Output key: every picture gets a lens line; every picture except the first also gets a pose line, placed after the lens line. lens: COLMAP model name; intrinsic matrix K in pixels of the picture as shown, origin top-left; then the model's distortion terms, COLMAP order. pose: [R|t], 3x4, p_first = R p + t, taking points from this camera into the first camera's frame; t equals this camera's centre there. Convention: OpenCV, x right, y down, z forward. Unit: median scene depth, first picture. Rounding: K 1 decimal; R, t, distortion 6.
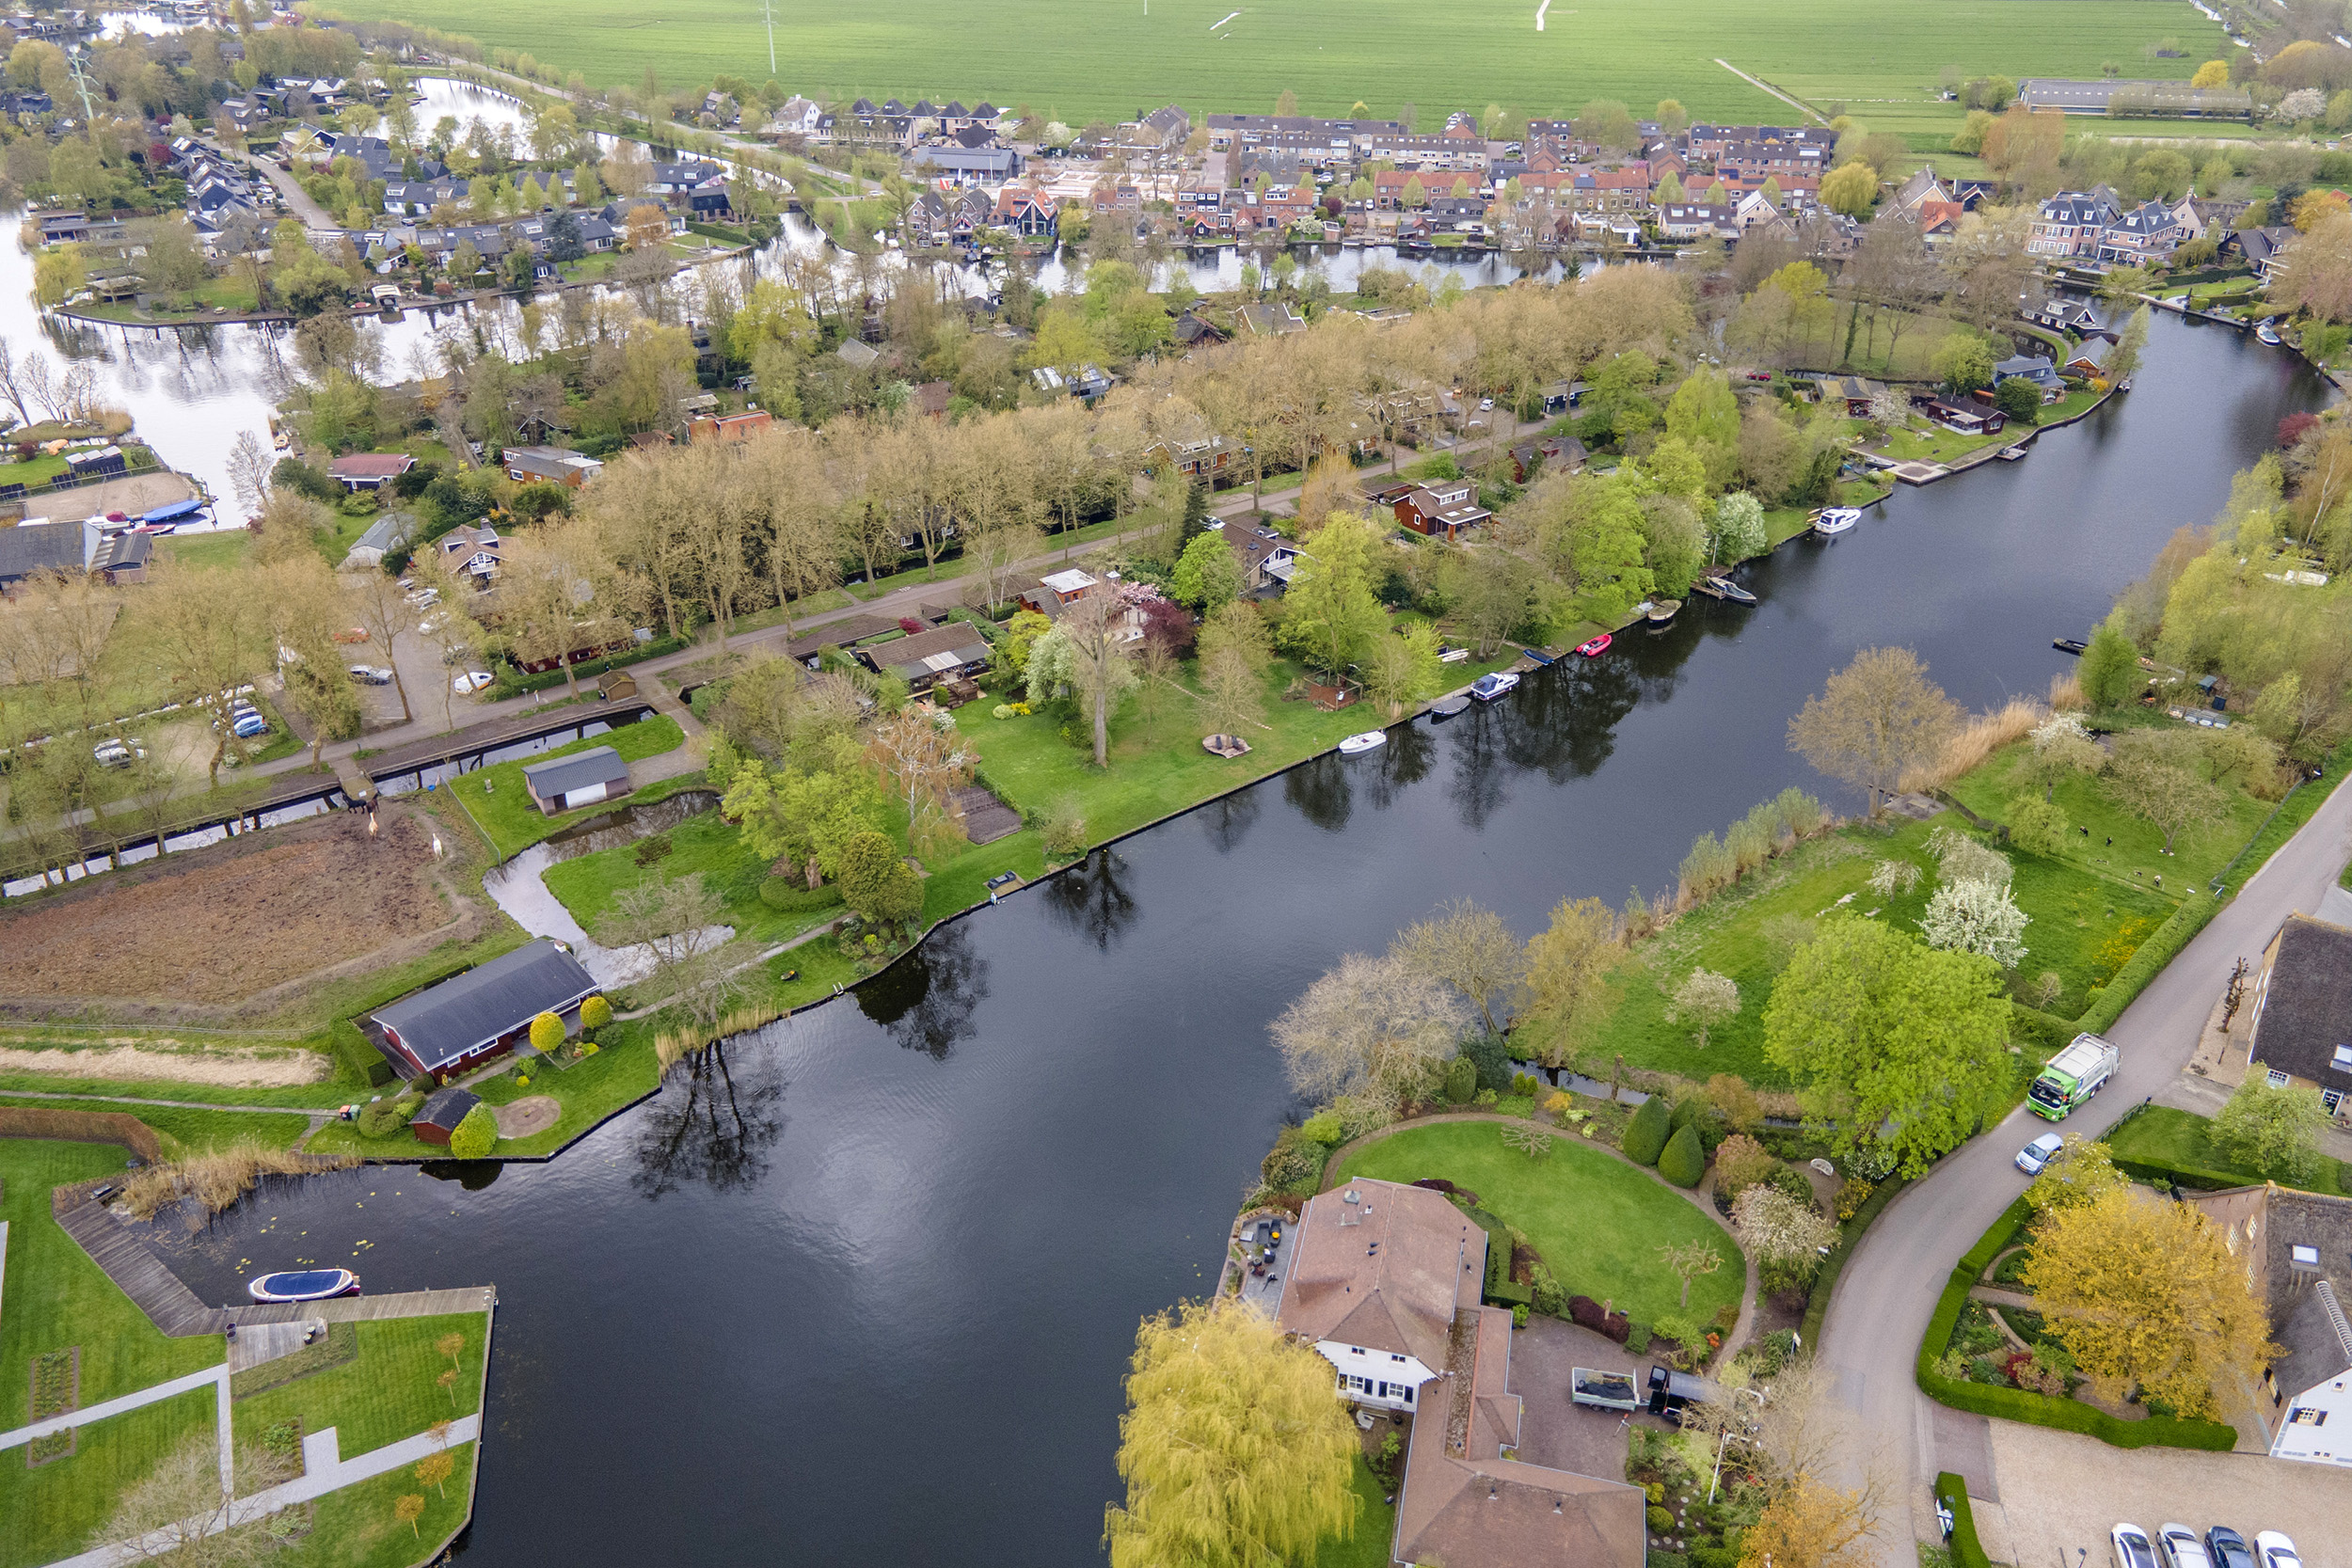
lens RADIAL K [[1734.4, 0, 1168.2], [0, 1734.4, 704.2], [0, 0, 1]] dist [0.017504, 0.067002]
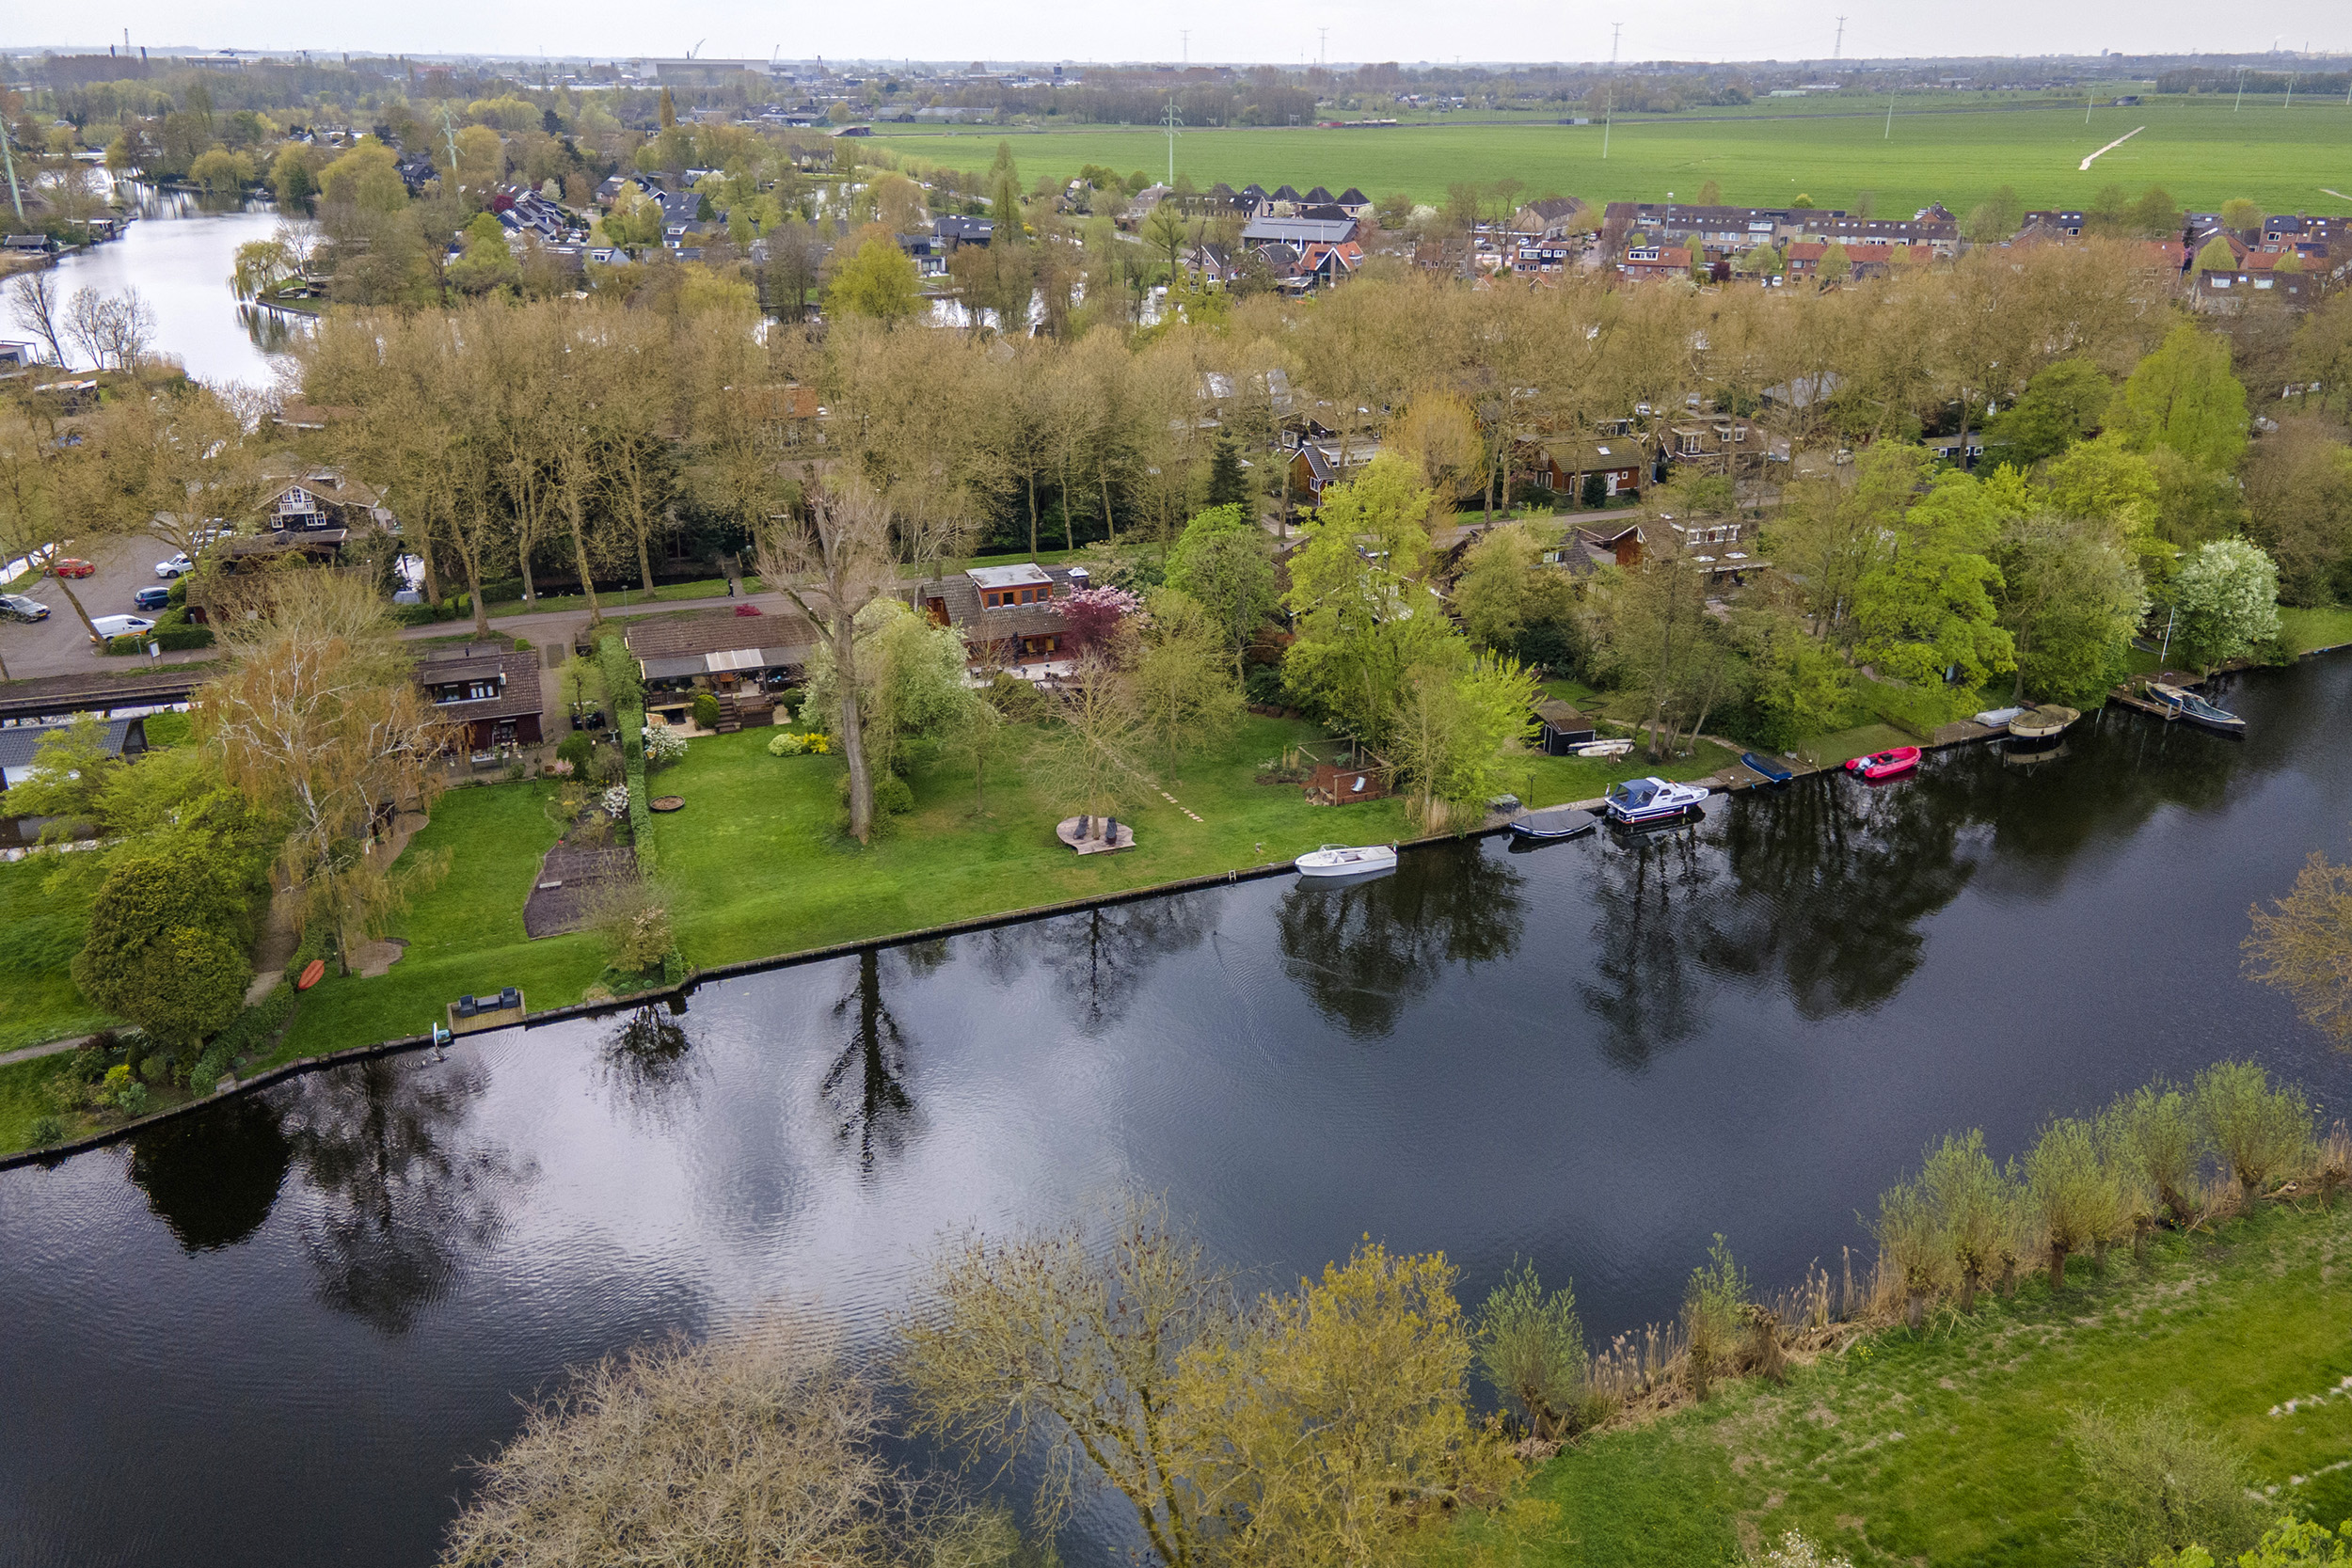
lens RADIAL K [[1734.4, 0, 1168.2], [0, 1734.4, 704.2], [0, 0, 1]] dist [0.017504, 0.067002]
pose [[0.958067, 0.098497, -0.269085, 0.096300], [-0.129118, 0.986721, -0.098535, 0.016729], [0.255806, 0.129147, 0.958063, 0.230291]]
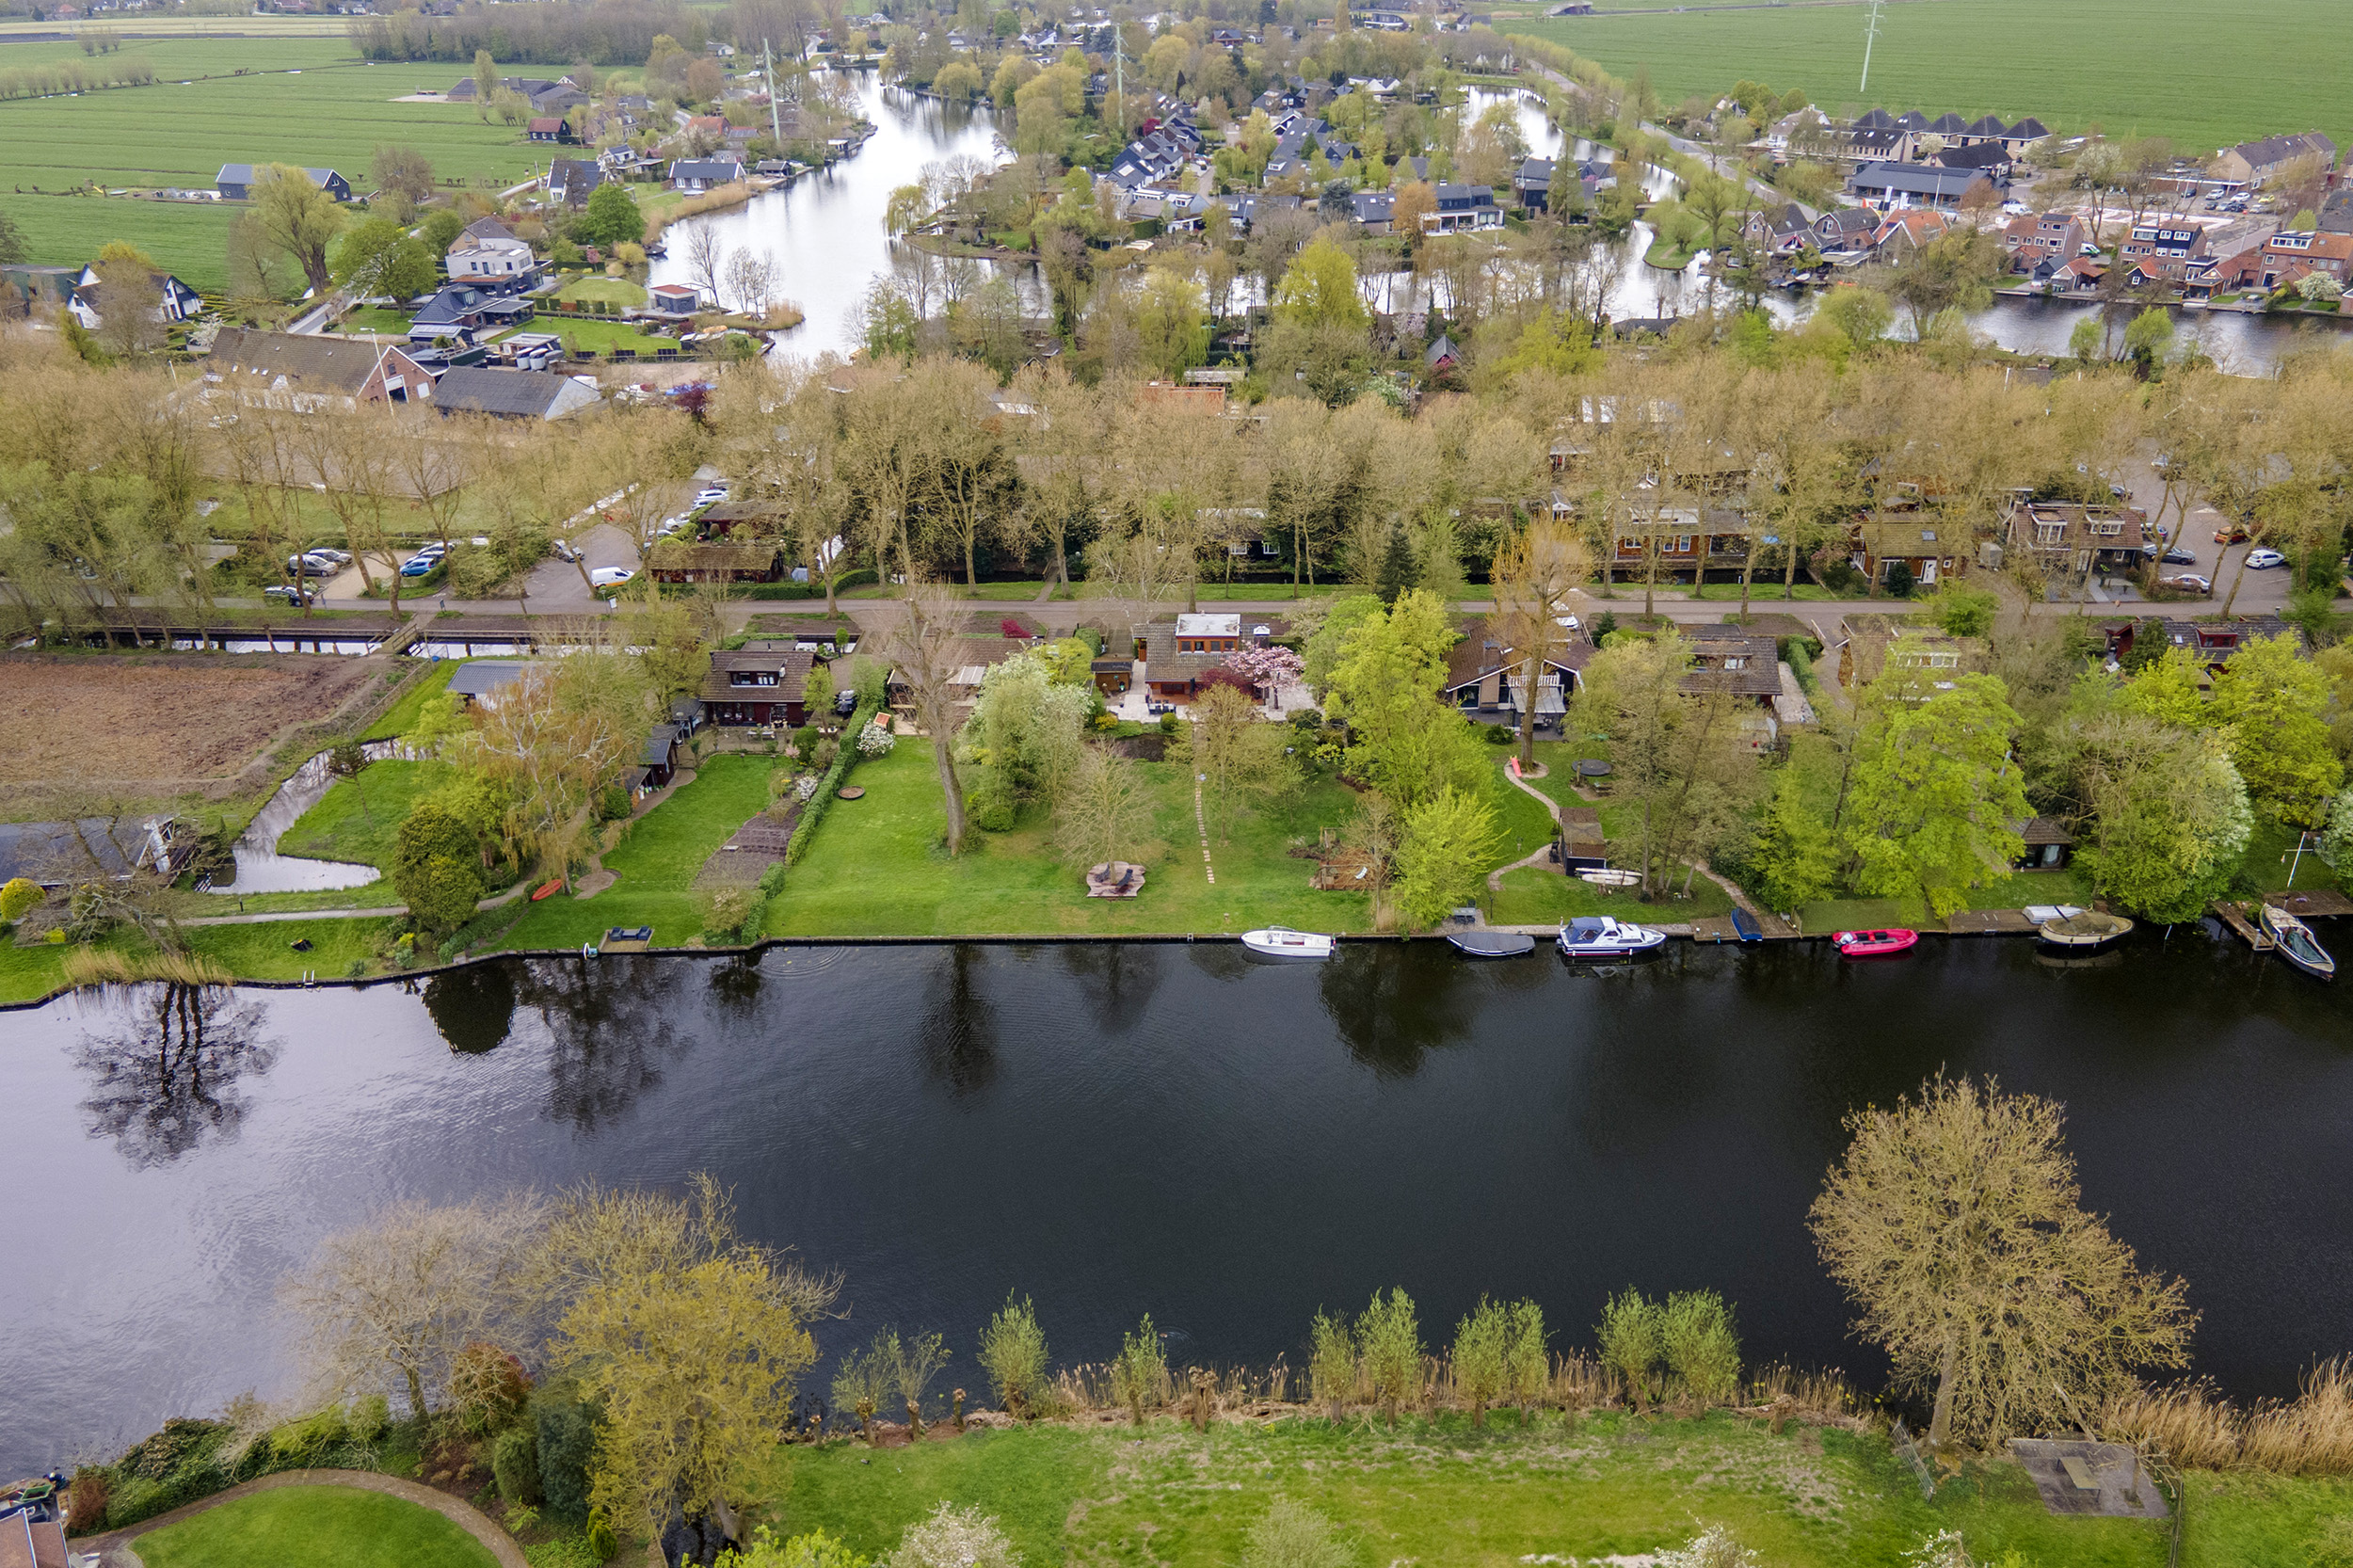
lens RADIAL K [[1738.7, 0, 1176.5], [0, 1738.7, 784.0], [0, 0, 1]] dist [0.022106, 0.073190]
pose [[0.762026, 0.277003, -0.585308, 0.213893], [-0.274752, 0.956800, 0.095110, -0.040670], [0.586368, 0.088338, 0.805214, 0.222984]]
